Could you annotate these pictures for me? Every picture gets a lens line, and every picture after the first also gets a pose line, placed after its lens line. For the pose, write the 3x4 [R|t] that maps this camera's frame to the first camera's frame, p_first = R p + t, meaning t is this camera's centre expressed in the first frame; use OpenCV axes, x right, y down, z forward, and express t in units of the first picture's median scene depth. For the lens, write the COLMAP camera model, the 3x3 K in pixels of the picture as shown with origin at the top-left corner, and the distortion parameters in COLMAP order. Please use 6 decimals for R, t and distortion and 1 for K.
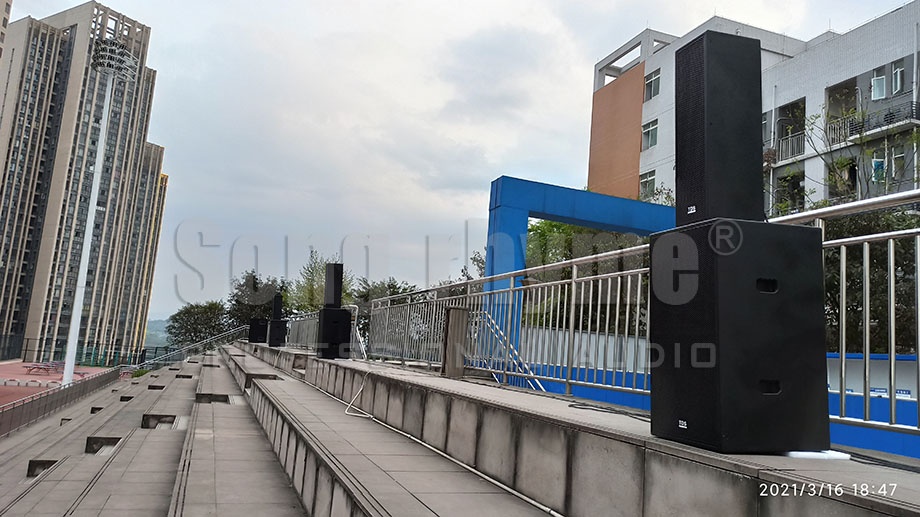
lens RADIAL K [[682.0, 0, 459.8], [0, 682.0, 257.8], [0, 0, 1]] dist [0.022961, -0.007589]
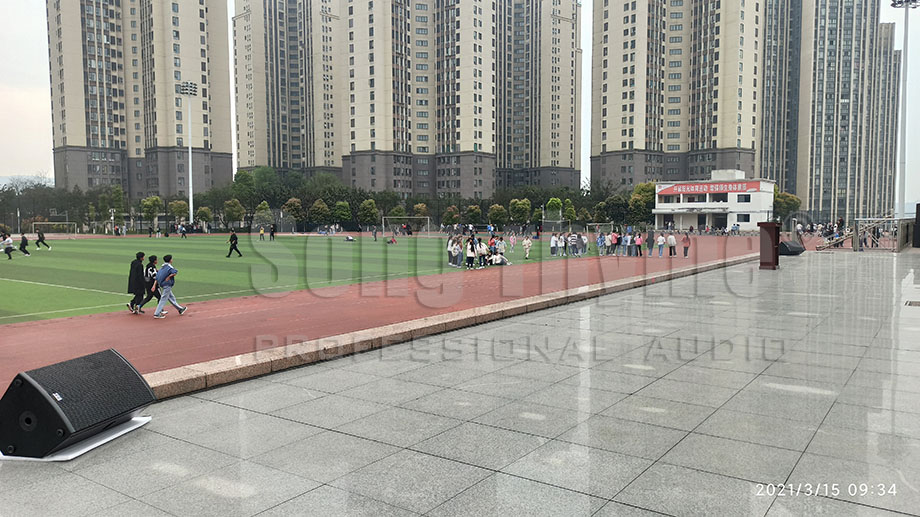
lens RADIAL K [[682.0, 0, 456.6], [0, 682.0, 260.8], [0, 0, 1]] dist [0.022961, -0.007589]
pose [[0.561412, -0.032552, -0.826896, 0.030567], [0.166675, 0.983197, 0.074457, -0.005498], [0.810578, -0.179625, 0.557404, -0.166829]]
